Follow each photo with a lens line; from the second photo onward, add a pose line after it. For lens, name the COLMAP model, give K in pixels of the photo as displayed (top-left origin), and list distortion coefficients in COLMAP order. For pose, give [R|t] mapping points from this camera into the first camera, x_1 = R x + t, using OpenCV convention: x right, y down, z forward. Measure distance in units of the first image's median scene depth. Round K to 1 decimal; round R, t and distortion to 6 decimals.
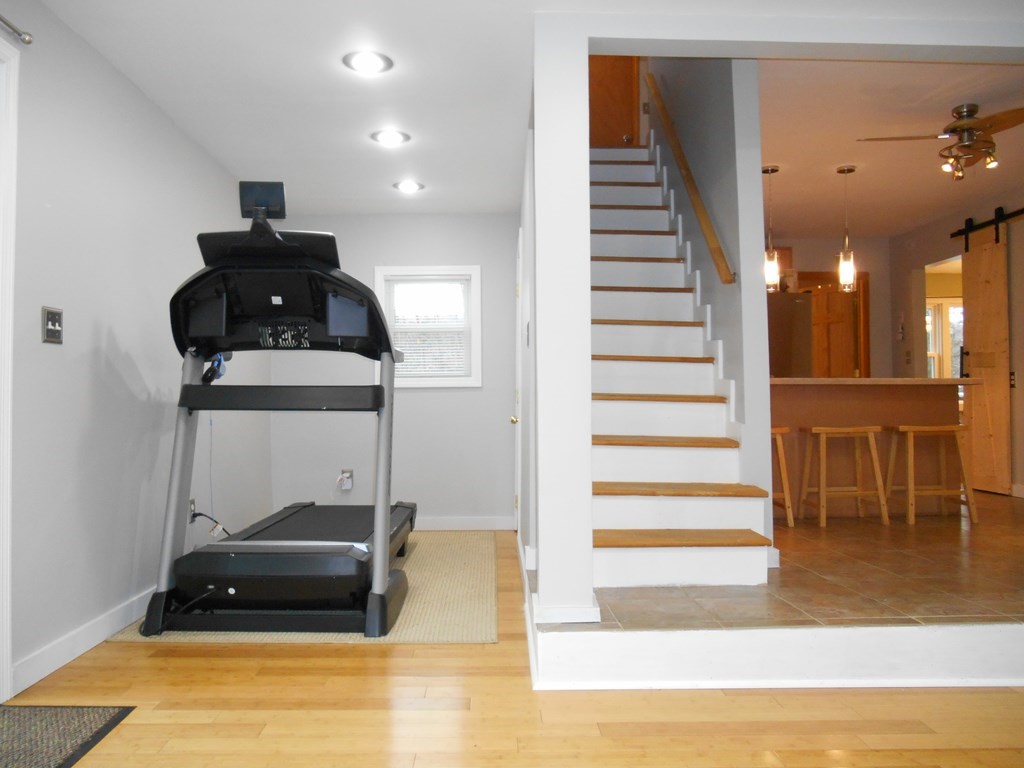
lens RADIAL K [[778.1, 0, 512.5], [0, 778.1, 383.3], [0, 0, 1]] dist [-0.041971, 0.016006]
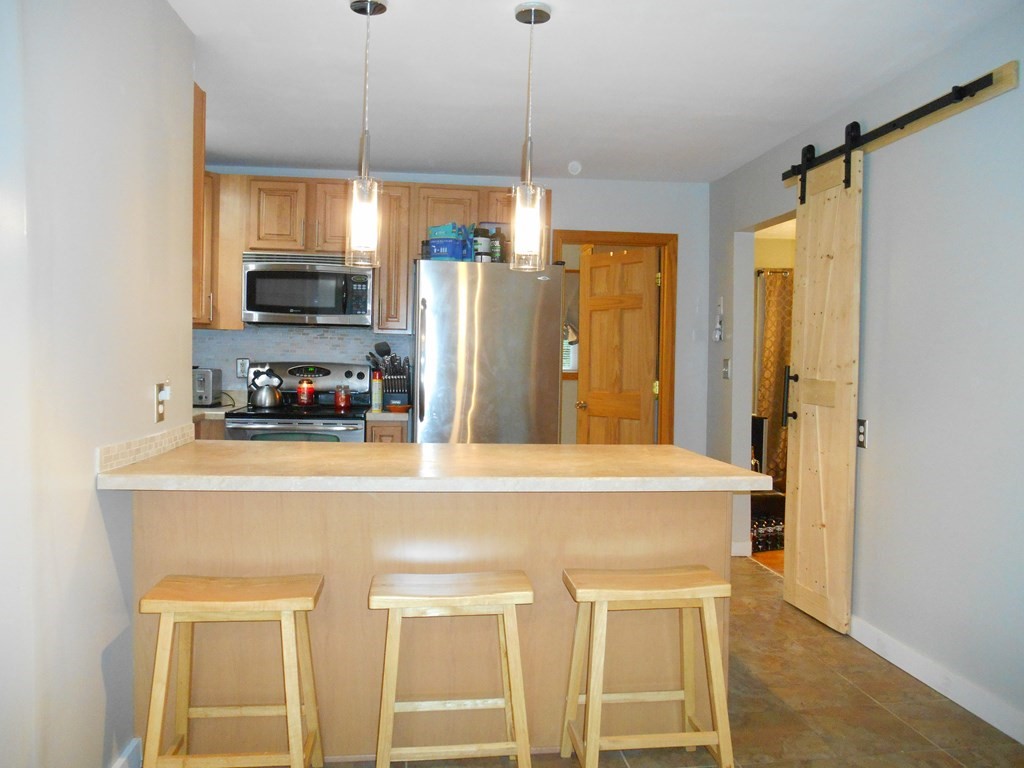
lens RADIAL K [[778.1, 0, 511.4], [0, 778.1, 383.5], [0, 0, 1]] dist [-0.041971, 0.016006]
pose [[0.994505, 0.013907, 0.103763, 0.330013], [-0.019630, 0.998330, 0.054335, -0.065583], [-0.102834, -0.056074, 0.993117, 0.455392]]
